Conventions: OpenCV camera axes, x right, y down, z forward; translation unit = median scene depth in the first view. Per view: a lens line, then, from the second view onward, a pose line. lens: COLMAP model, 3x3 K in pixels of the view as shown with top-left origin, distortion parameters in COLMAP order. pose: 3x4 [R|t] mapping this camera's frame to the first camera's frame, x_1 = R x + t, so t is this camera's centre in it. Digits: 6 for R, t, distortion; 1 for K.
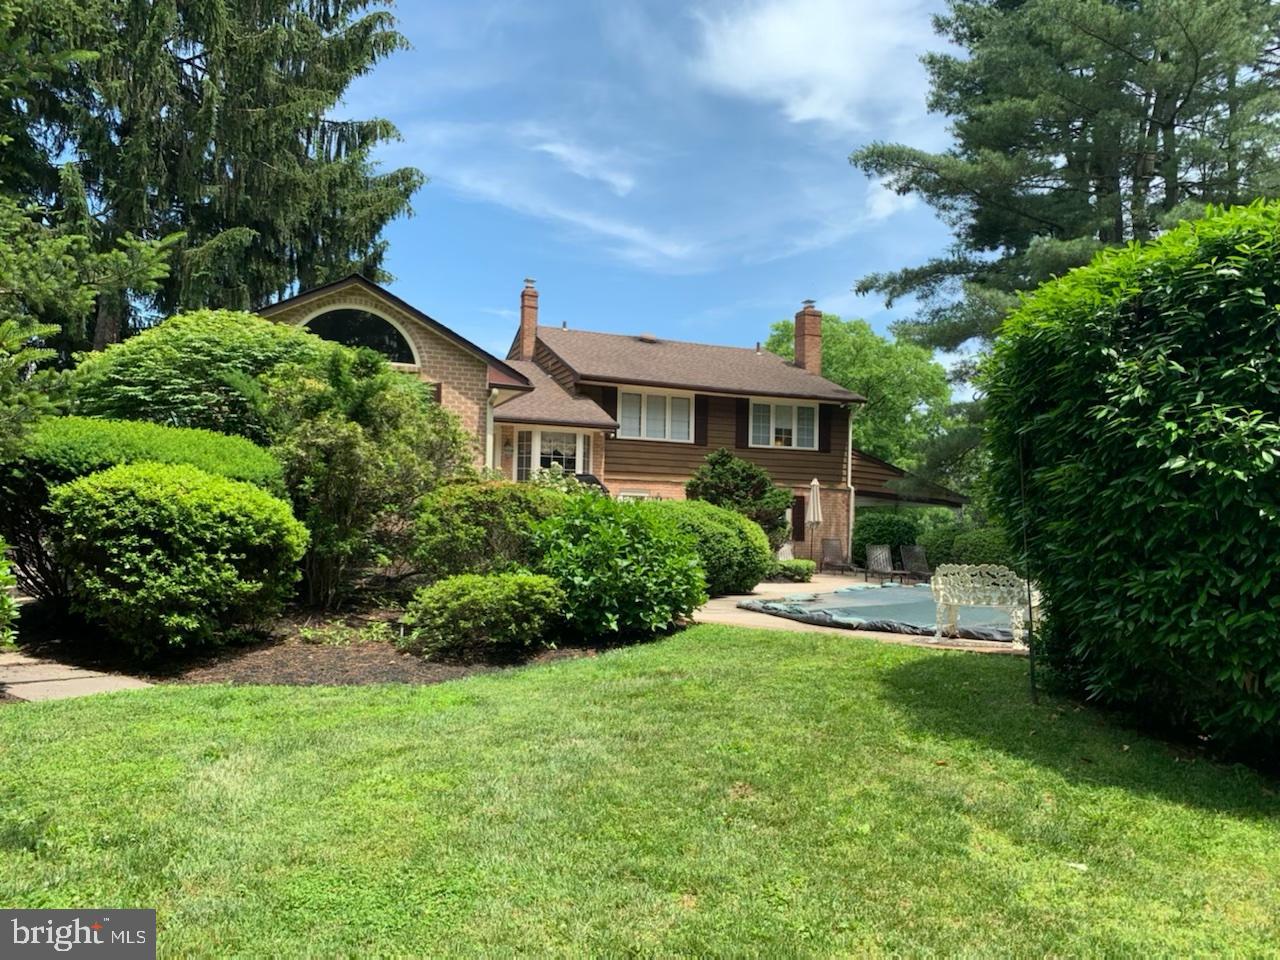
lens RADIAL K [[957.8, 0, 640.0], [0, 957.8, 480.0], [0, 0, 1]] dist [0.035566, -0.007963]
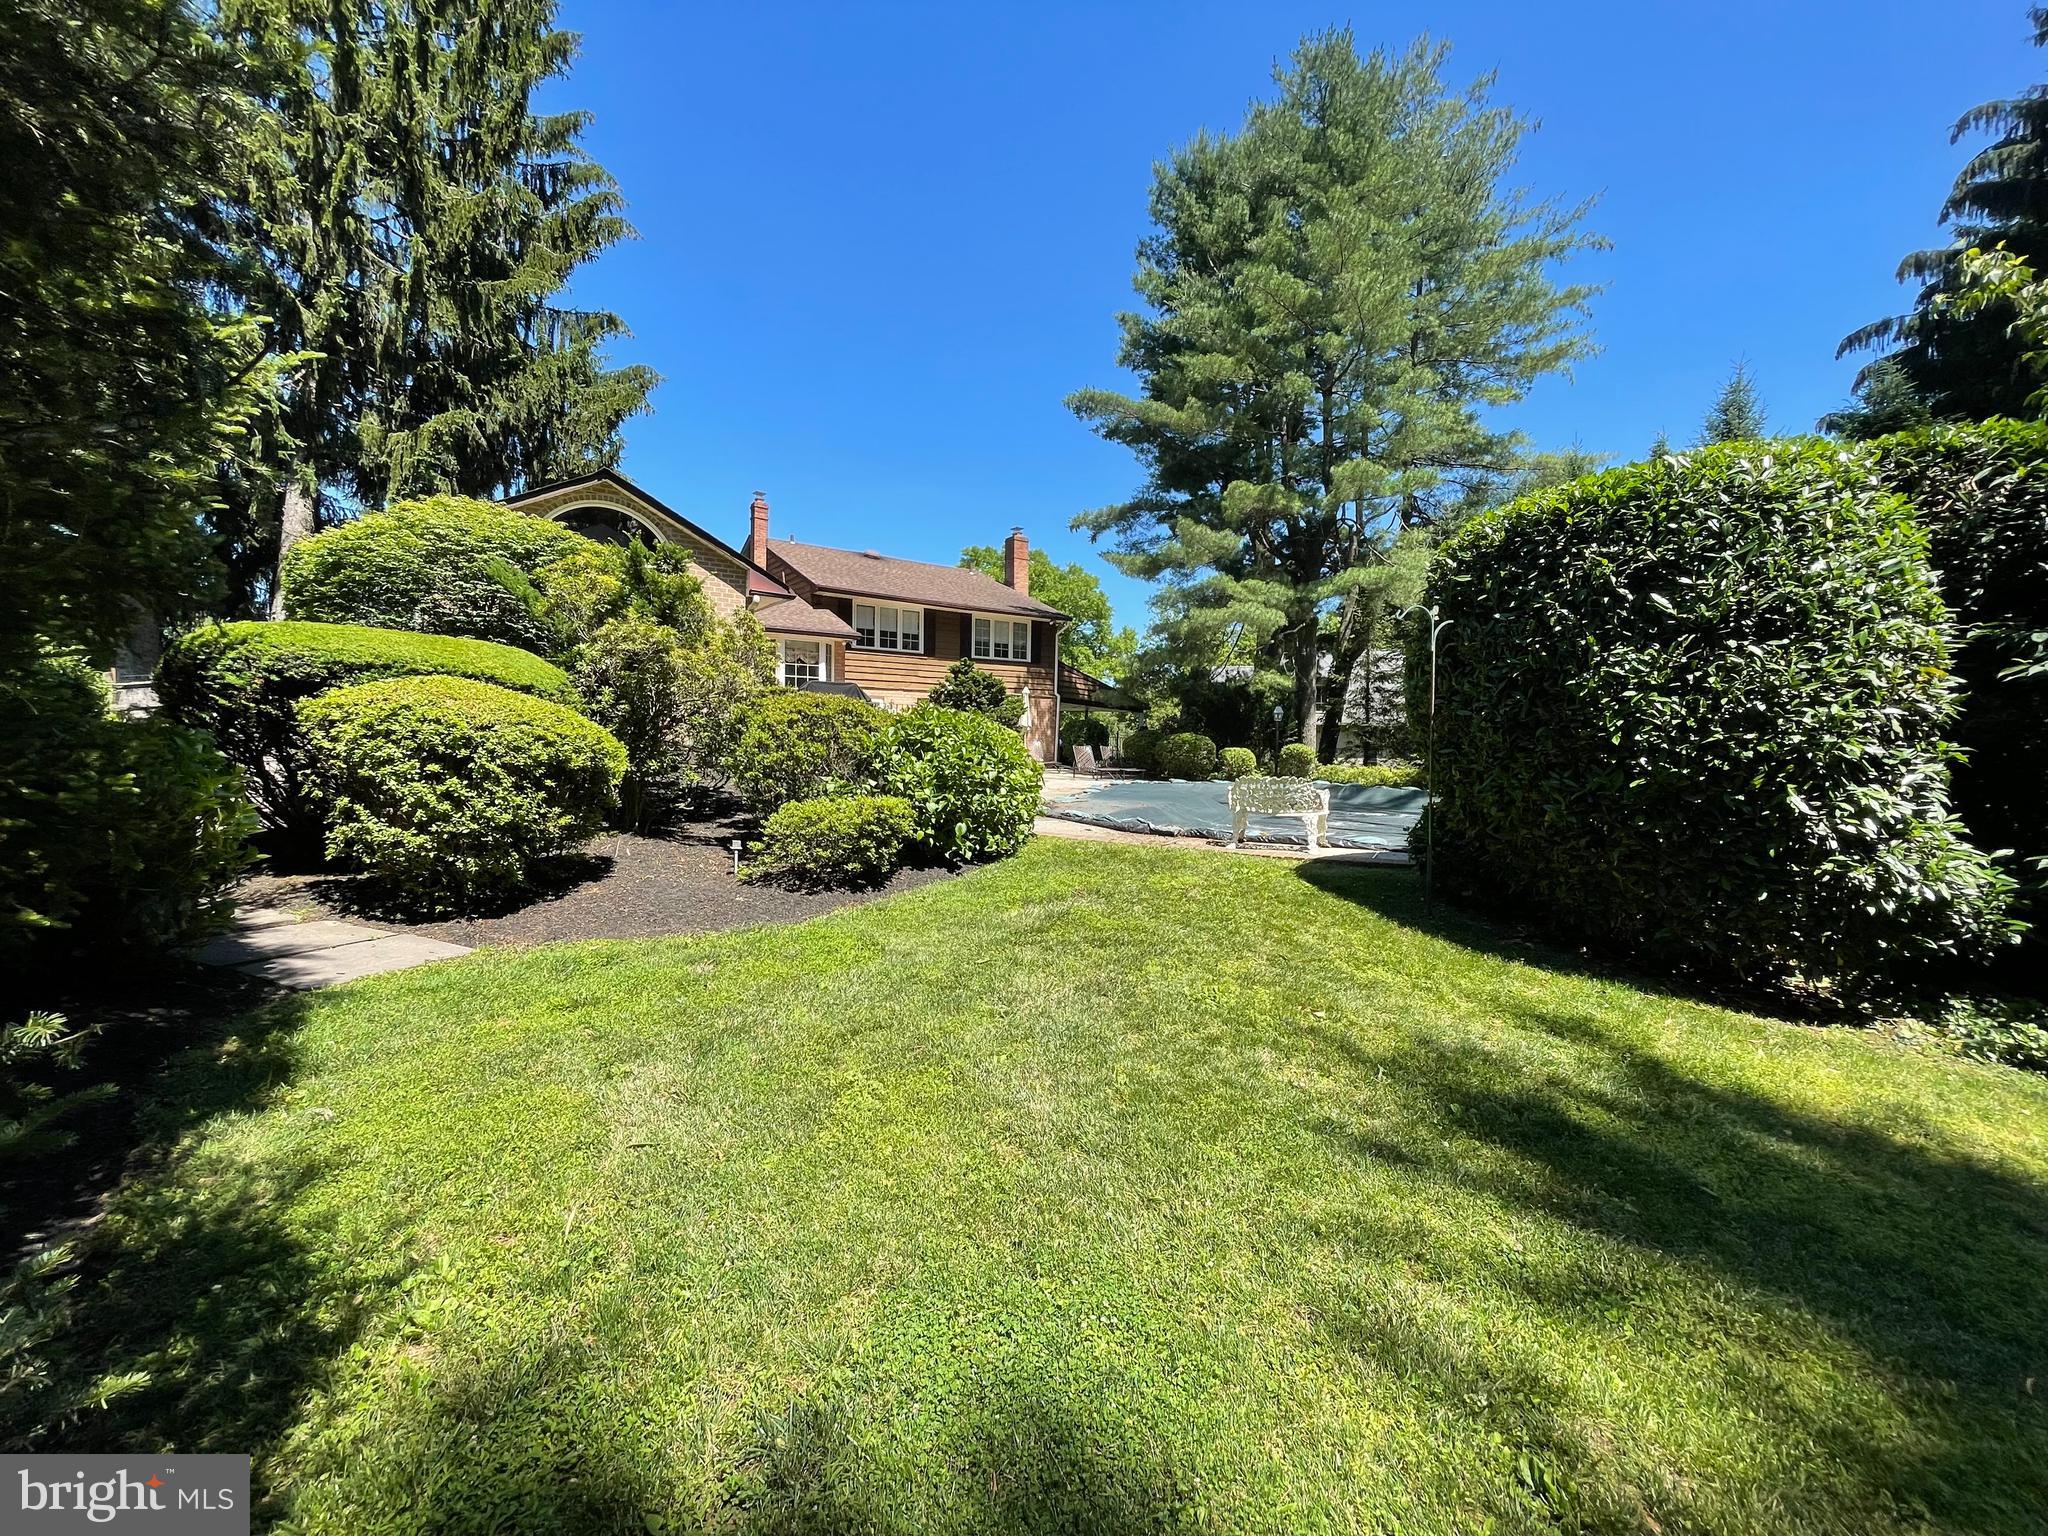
lens RADIAL K [[812.1, 0, 1024.0], [0, 812.1, 768.0], [0, 0, 1]] dist [0.002350, 0.000450]
pose [[0.974379, -0.009680, 0.224705, -0.065319], [-0.013355, 0.994820, 0.100767, -0.004260], [-0.224517, -0.101187, 0.969202, 0.082176]]
